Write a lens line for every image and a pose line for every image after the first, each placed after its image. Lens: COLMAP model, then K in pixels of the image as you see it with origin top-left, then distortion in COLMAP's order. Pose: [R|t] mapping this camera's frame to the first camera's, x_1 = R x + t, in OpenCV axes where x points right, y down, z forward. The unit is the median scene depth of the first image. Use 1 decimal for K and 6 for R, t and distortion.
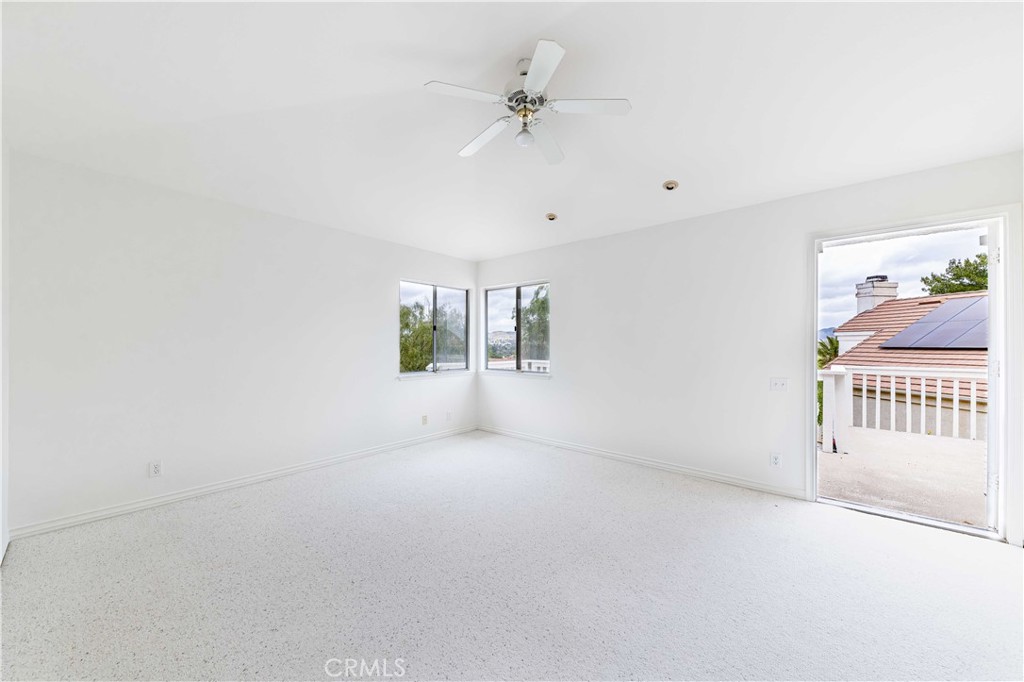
lens RADIAL K [[363.9, 0, 508.6], [0, 363.9, 346.0], [0, 0, 1]] dist [-0.008726, -0.000053]
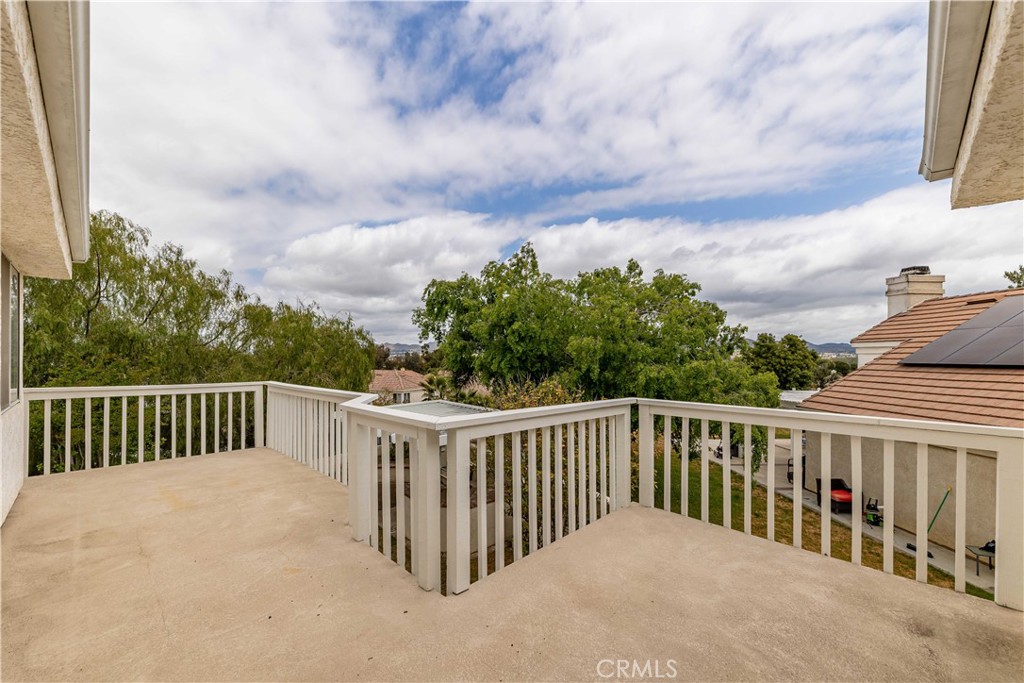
lens RADIAL K [[414.4, 0, 513.5], [0, 414.4, 355.5], [0, 0, 1]] dist [0.000664, 0.000134]
pose [[0.998734, 0.002519, -0.050231, 0.294942], [-0.002959, 0.999958, -0.008696, -0.003290], [0.050207, 0.008834, 0.998700, 0.132583]]
